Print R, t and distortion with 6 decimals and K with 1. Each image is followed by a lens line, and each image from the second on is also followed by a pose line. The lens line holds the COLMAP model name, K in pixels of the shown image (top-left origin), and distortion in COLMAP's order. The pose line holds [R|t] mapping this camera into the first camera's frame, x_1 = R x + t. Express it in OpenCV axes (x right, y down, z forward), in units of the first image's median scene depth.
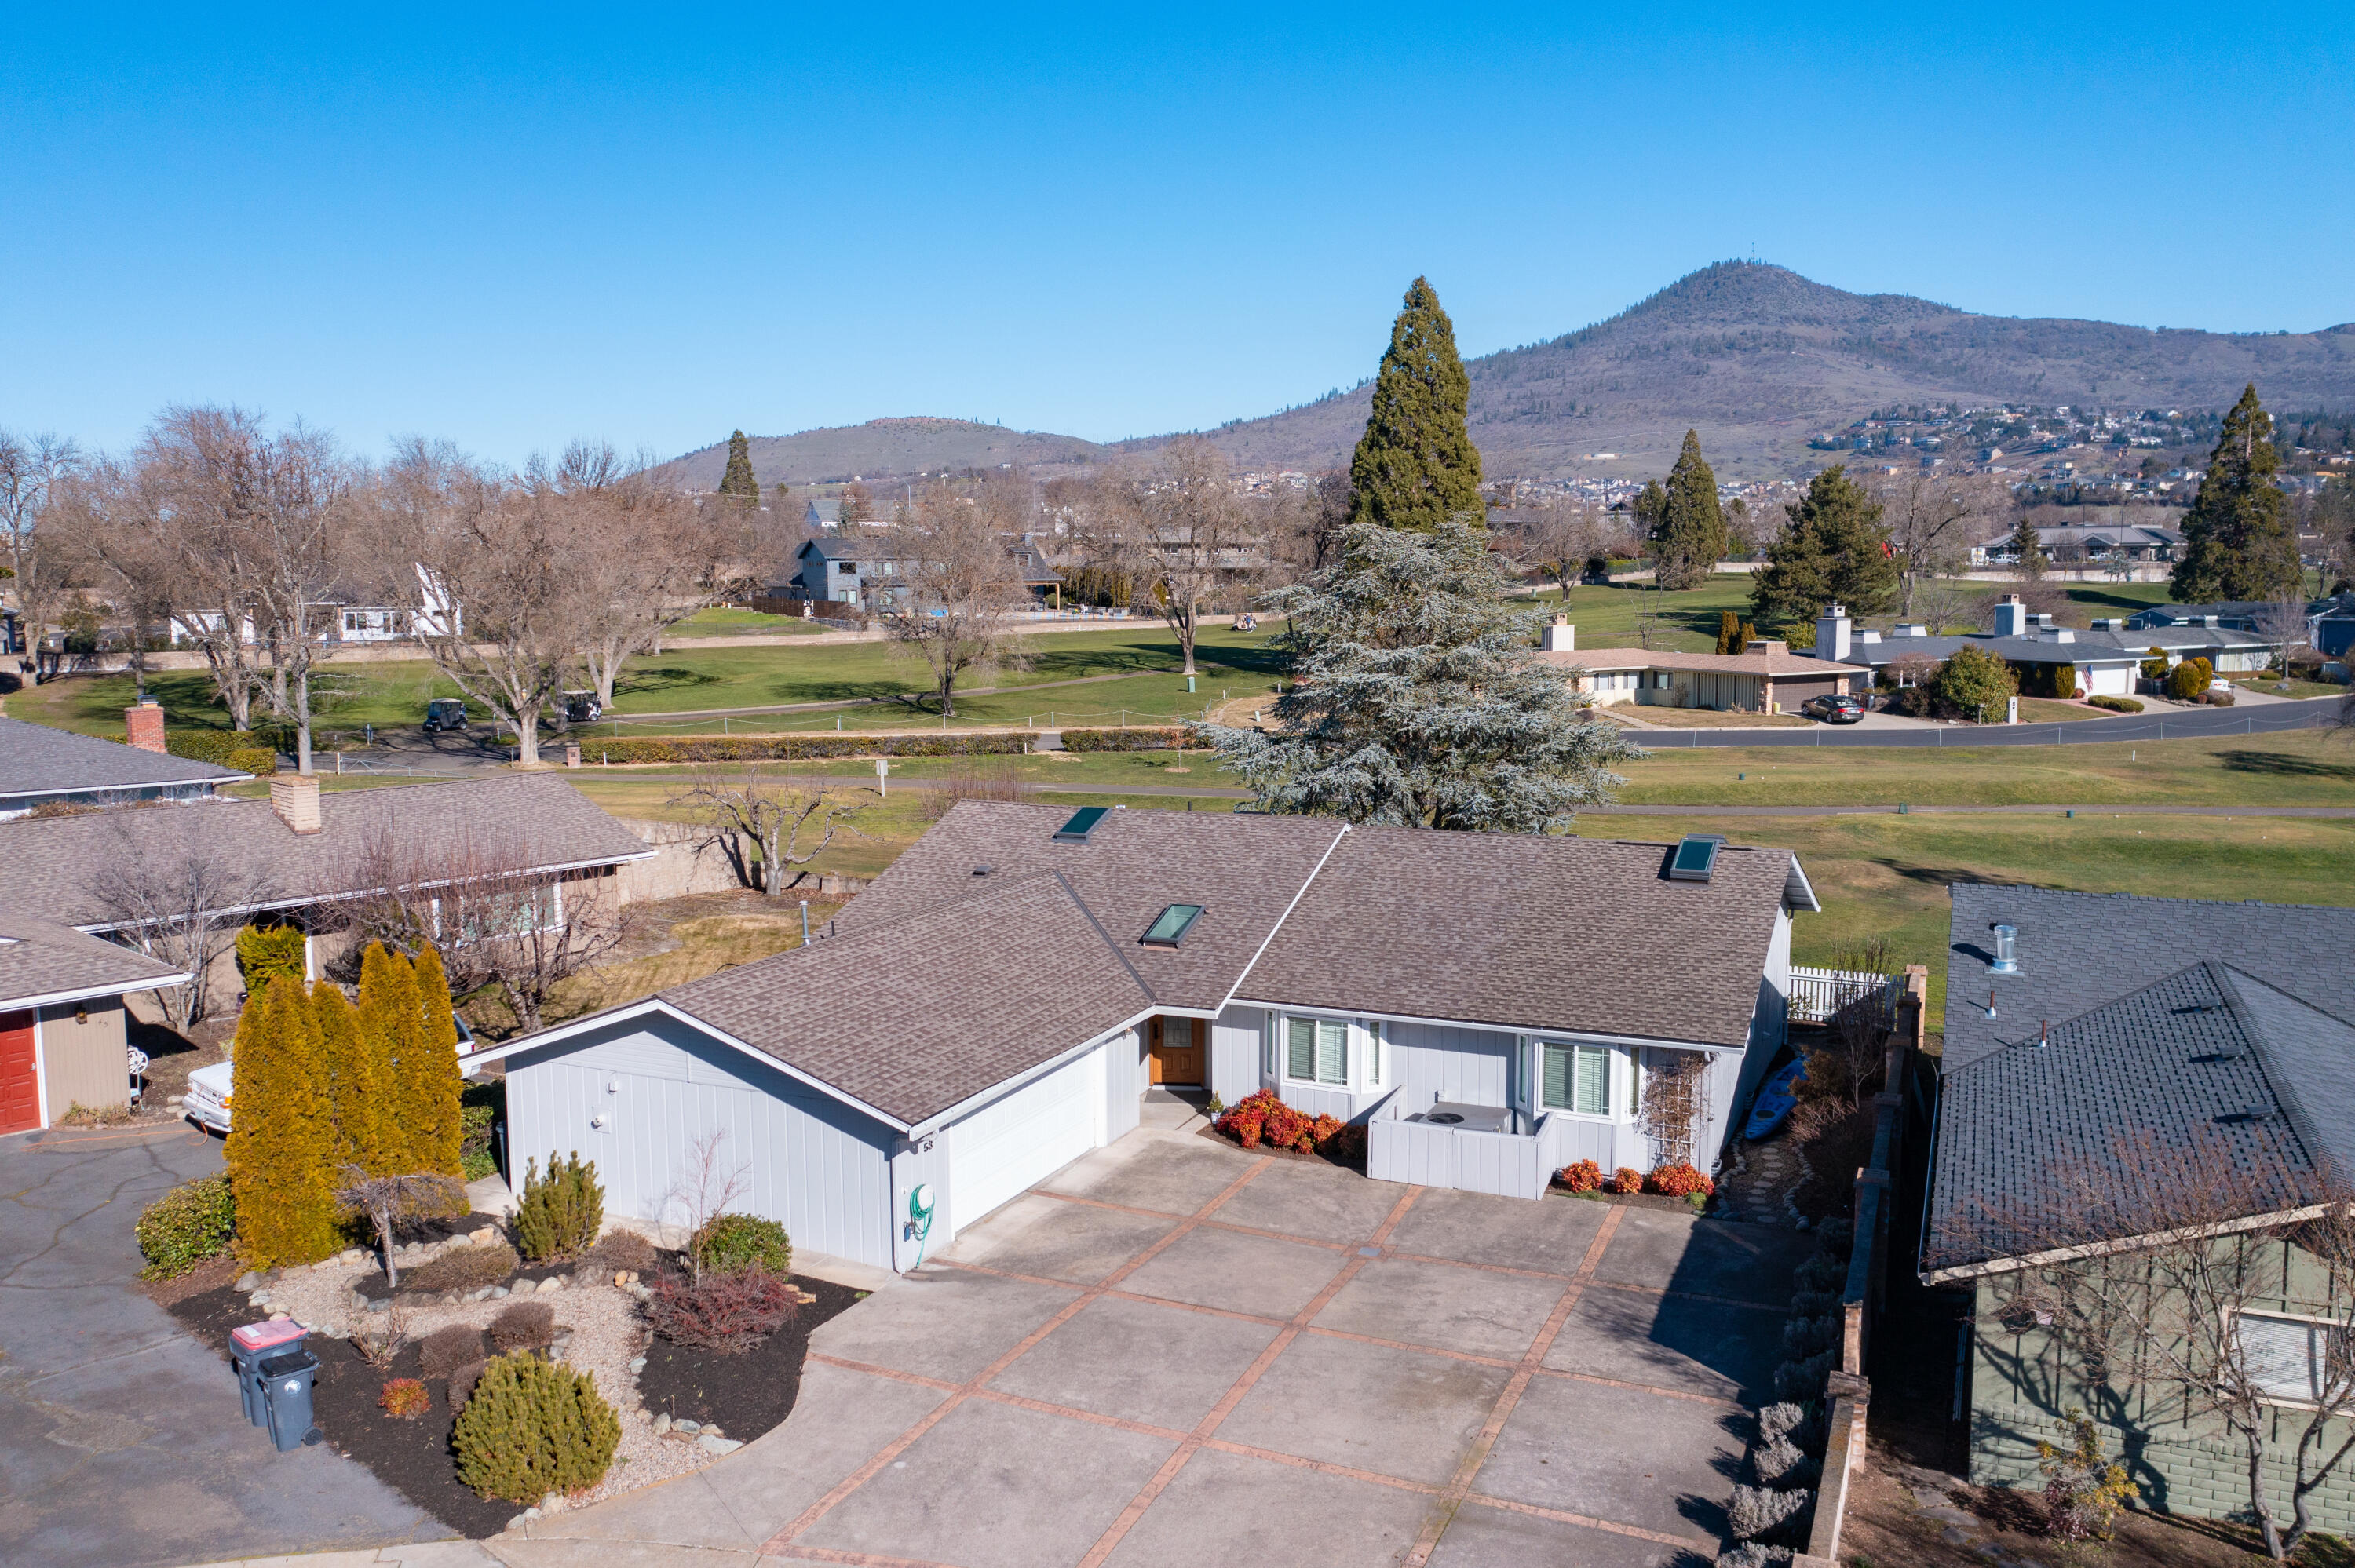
lens RADIAL K [[1860.0, 0, 1177.5], [0, 1860.0, 784.0], [0, 0, 1]] dist [-0.019616, 0.012961]
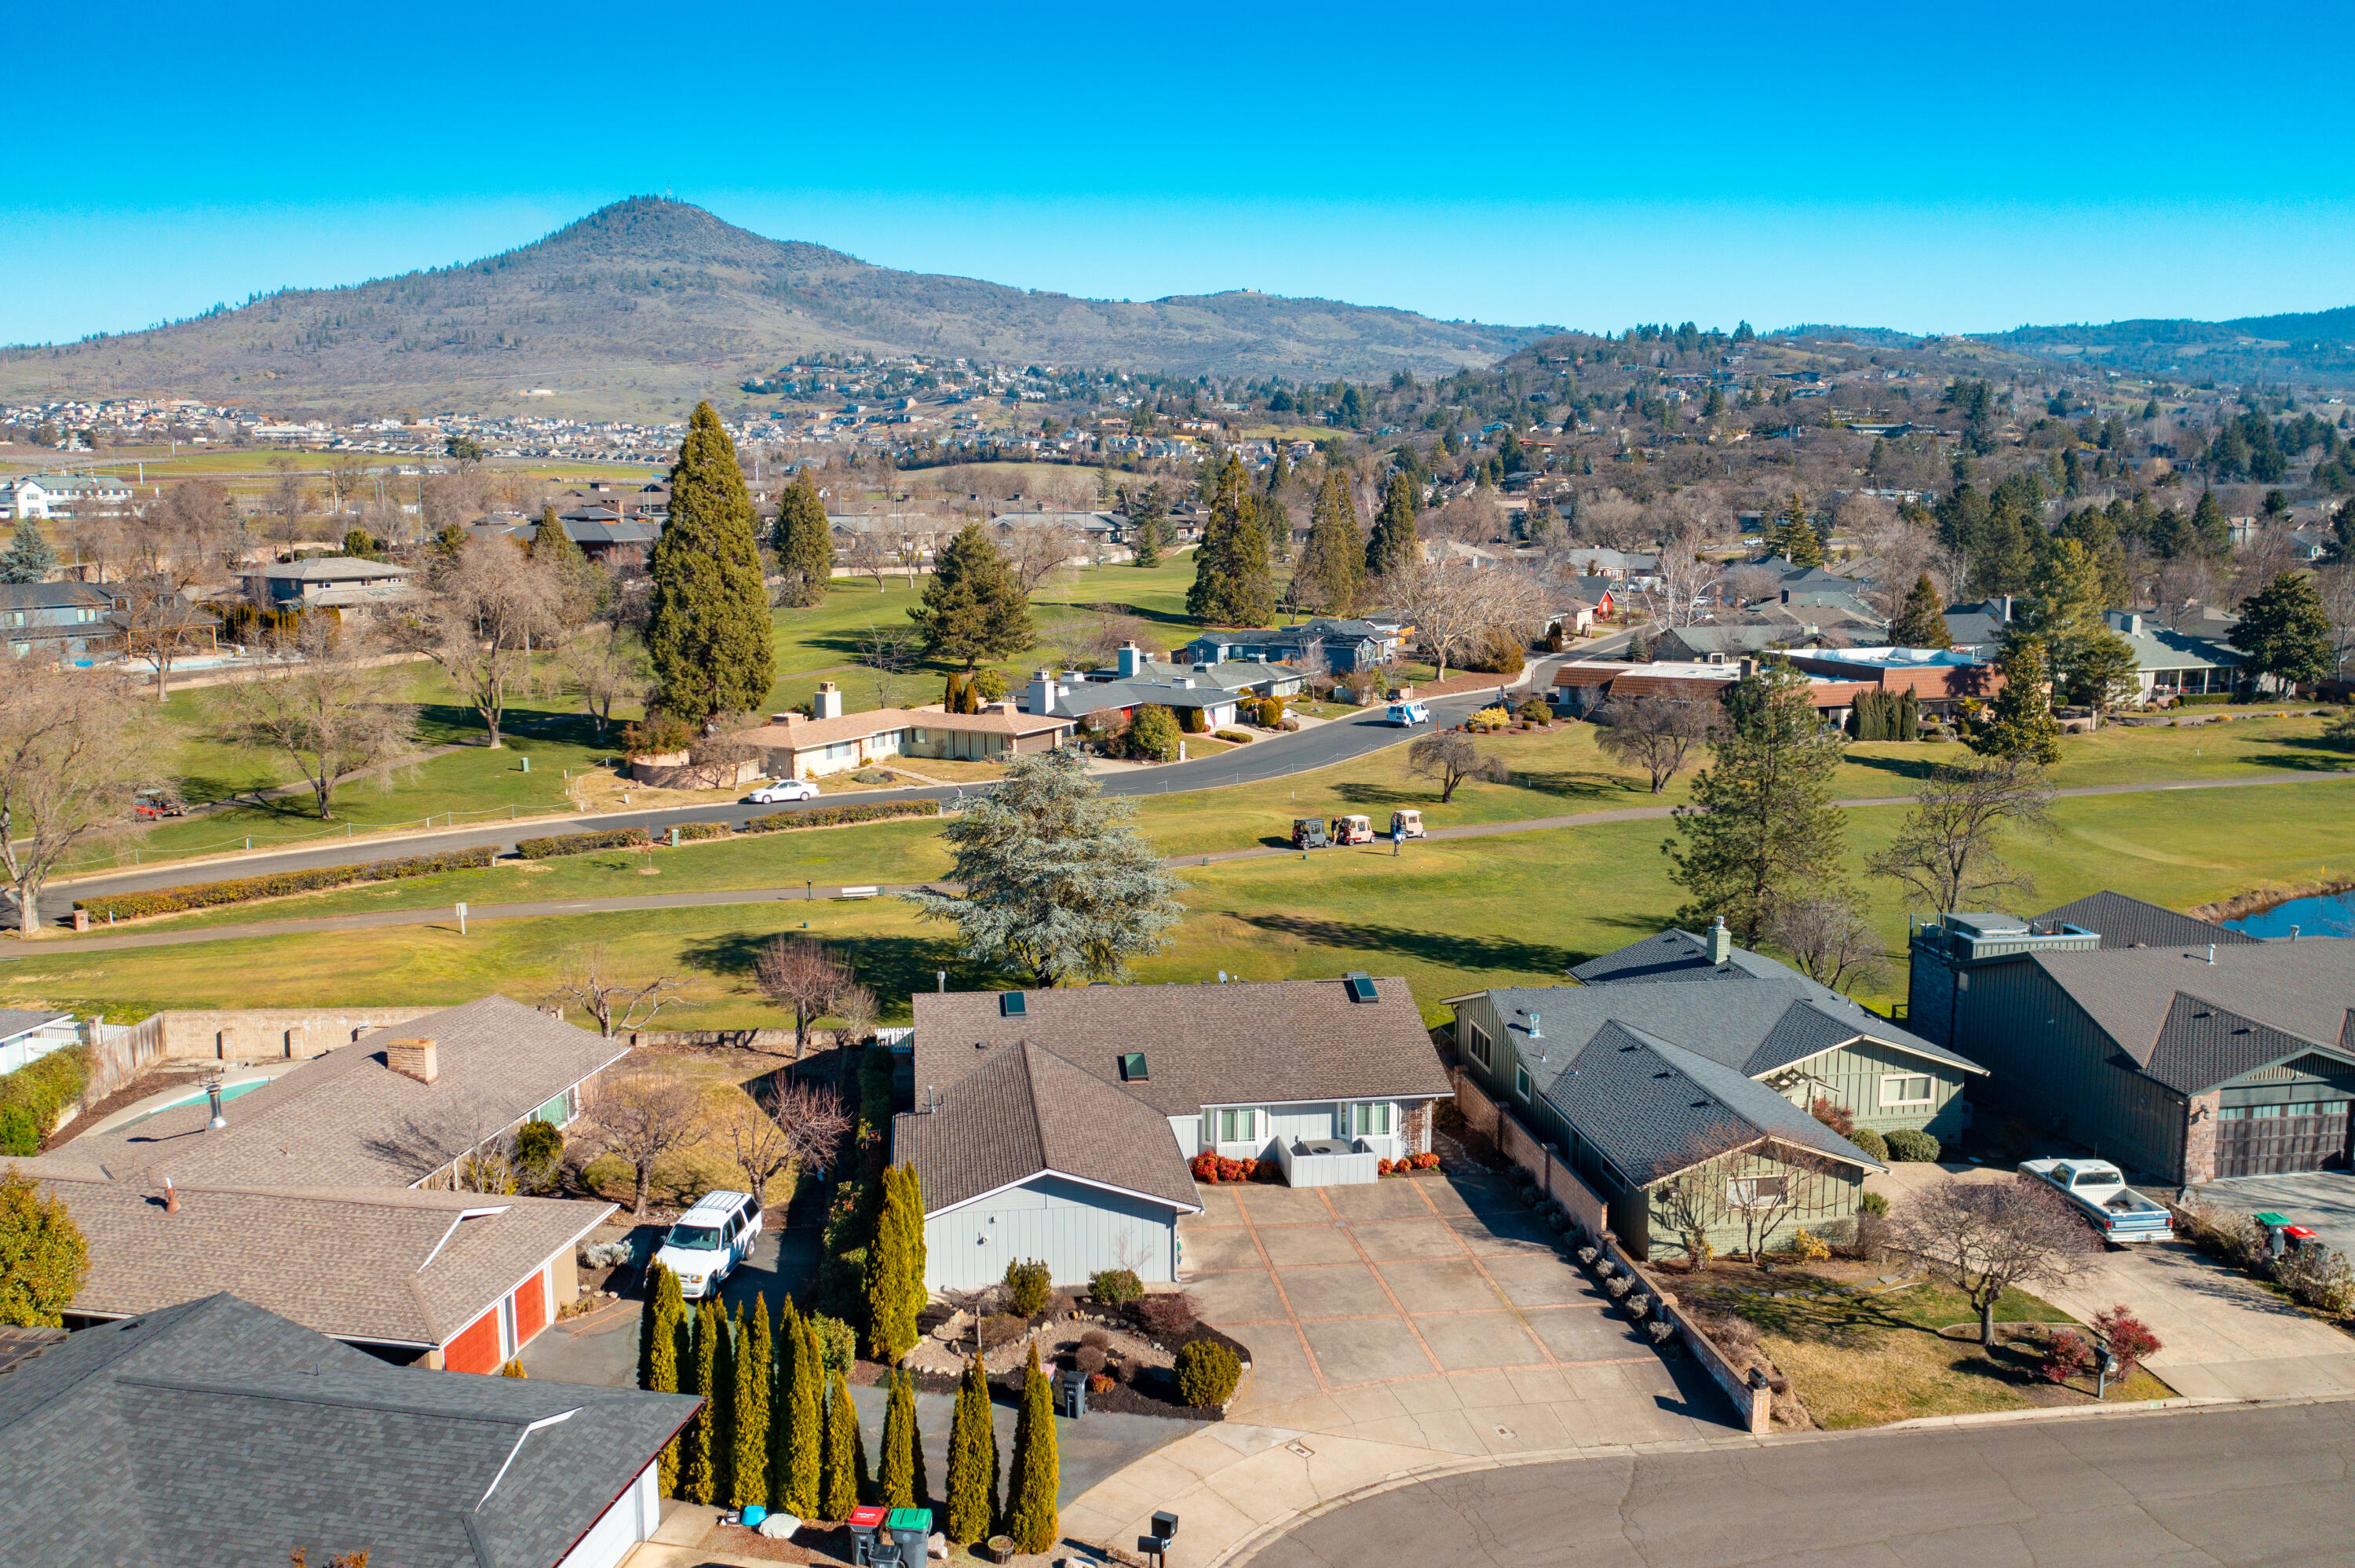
lens RADIAL K [[1850.0, 0, 1177.5], [0, 1850.0, 784.0], [0, 0, 1]] dist [0.000474, 0.001873]
pose [[0.845486, -0.076365, 0.528509, -0.252180], [0.055226, 0.996919, 0.055697, -0.082783], [-0.531134, -0.017903, 0.847099, -0.146720]]
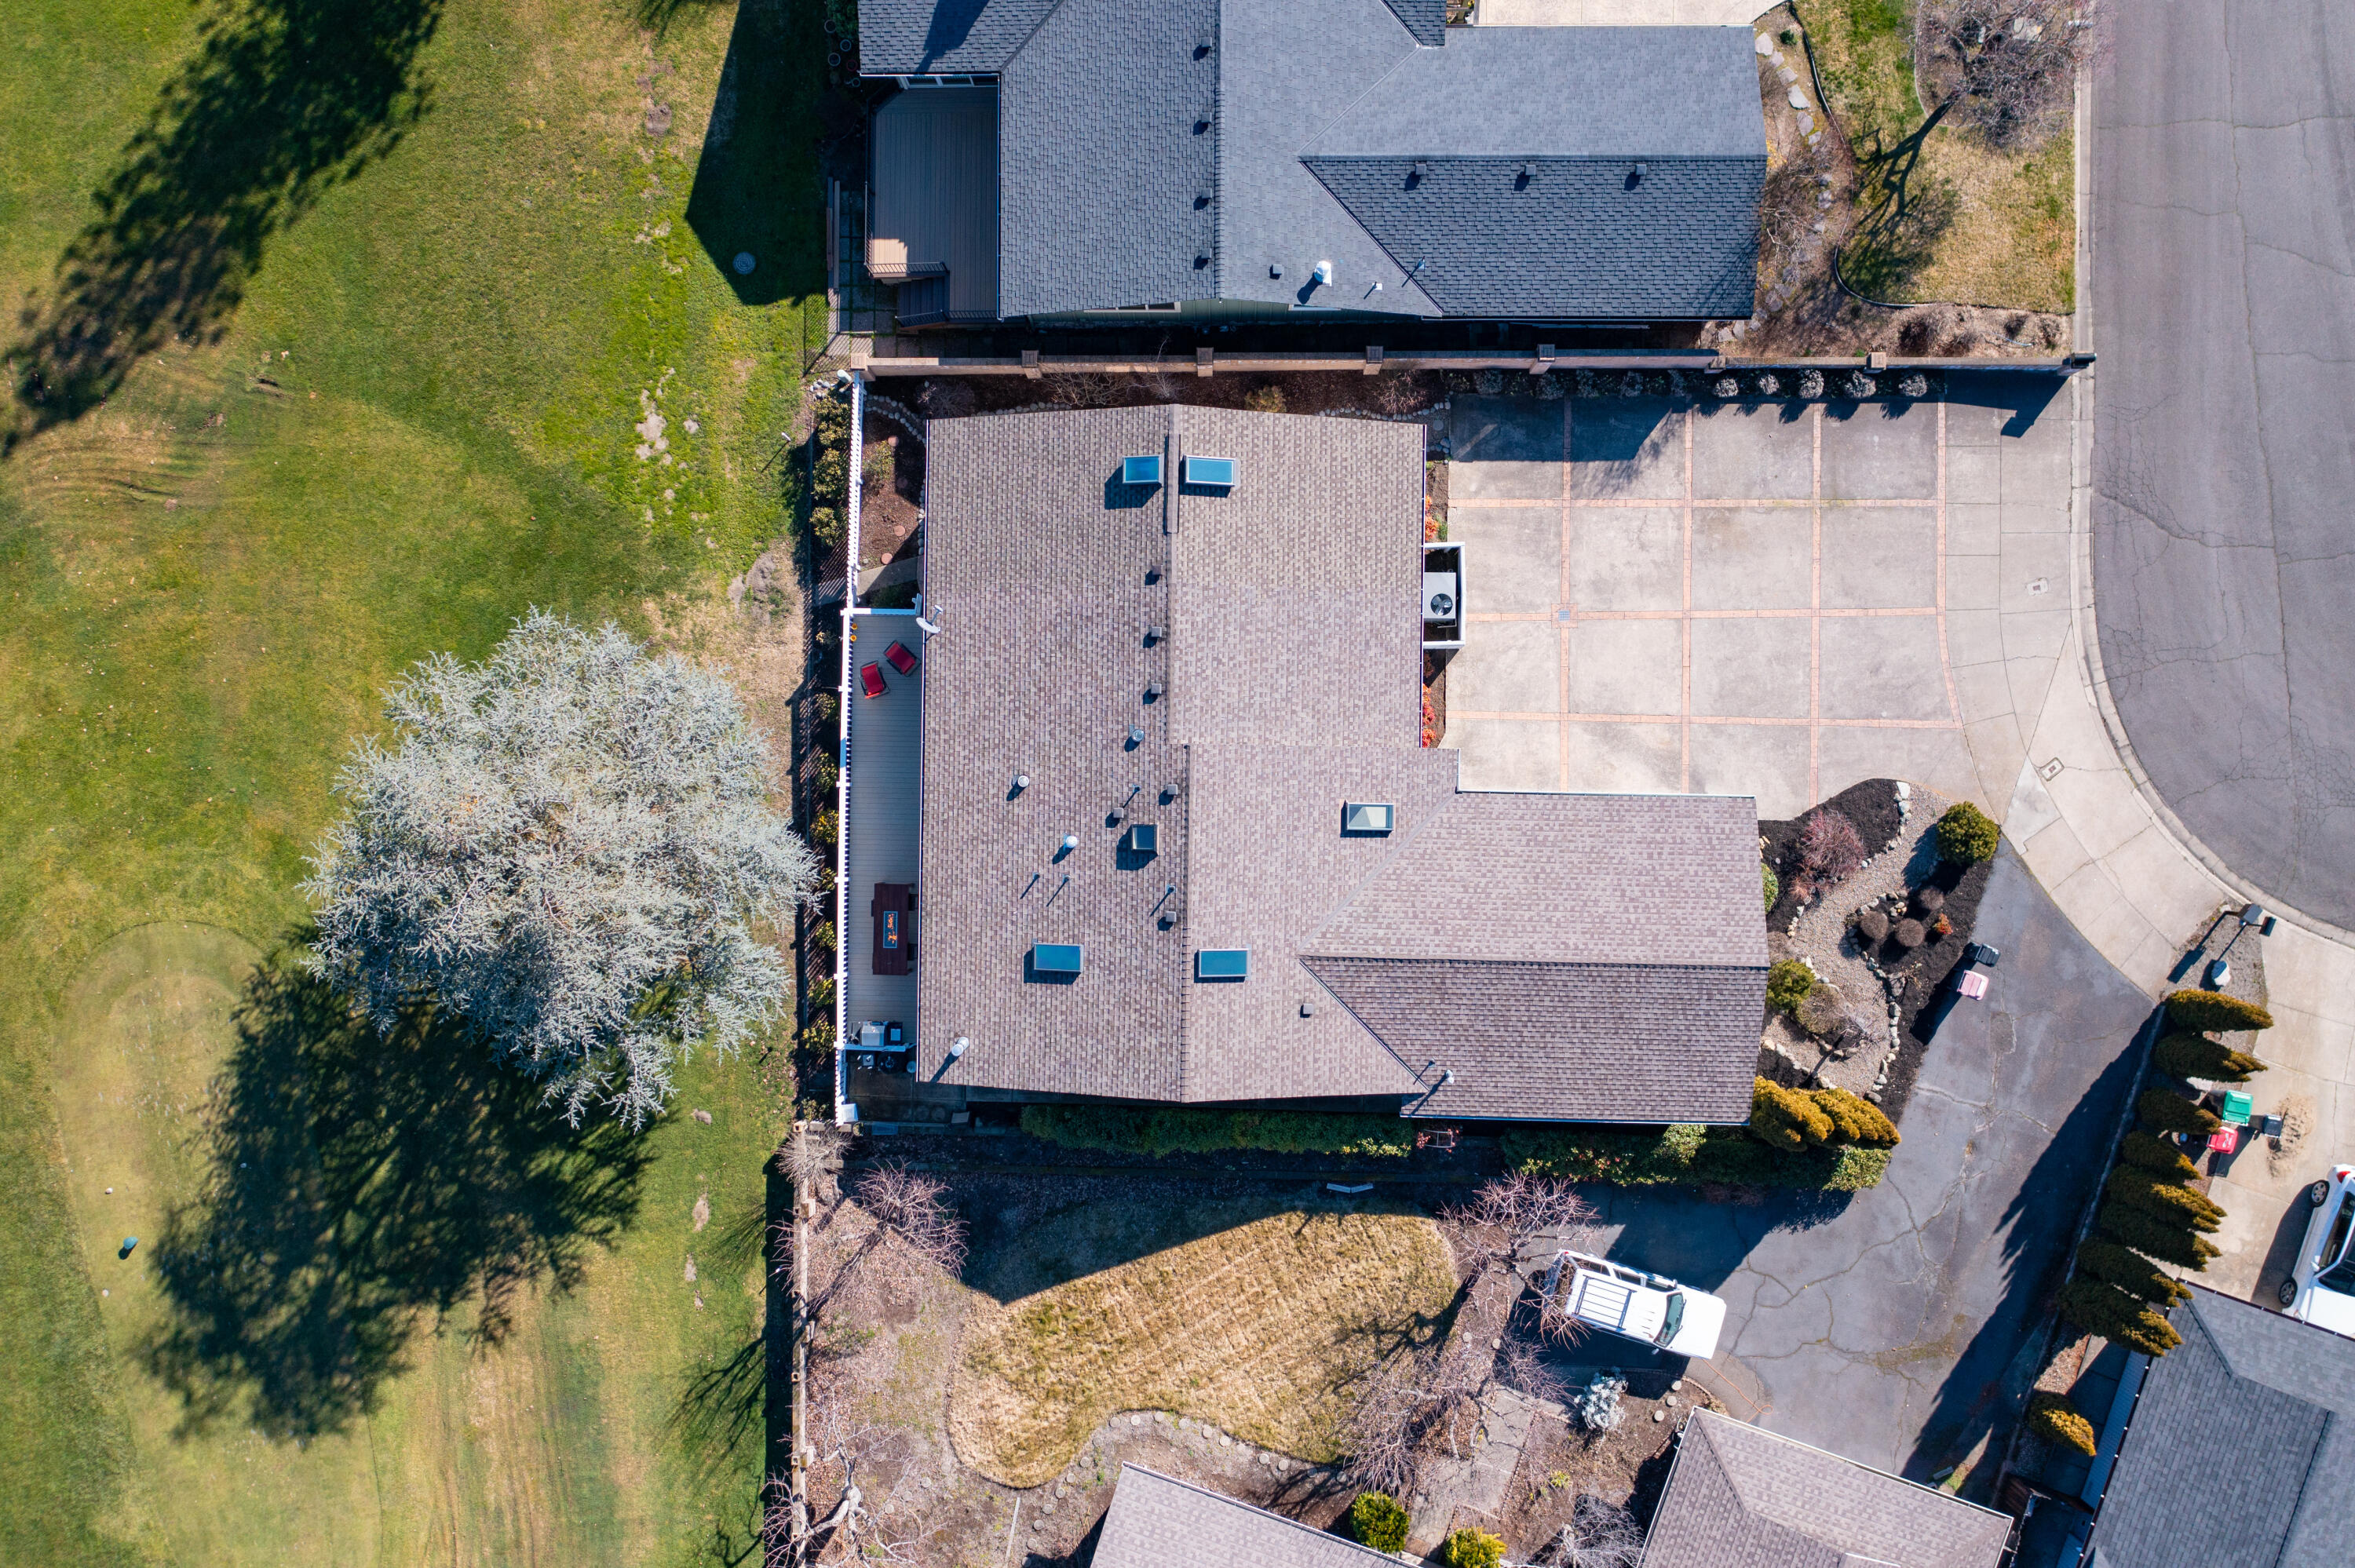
lens RADIAL K [[1860.0, 0, 1177.5], [0, 1860.0, 784.0], [0, 0, 1]] dist [-0.019616, 0.012961]
pose [[-0.395256, -0.918179, 0.026836, 0.012242], [0.135653, -0.029452, 0.990319, -0.380066], [-0.908499, 0.395070, 0.136195, 0.267568]]
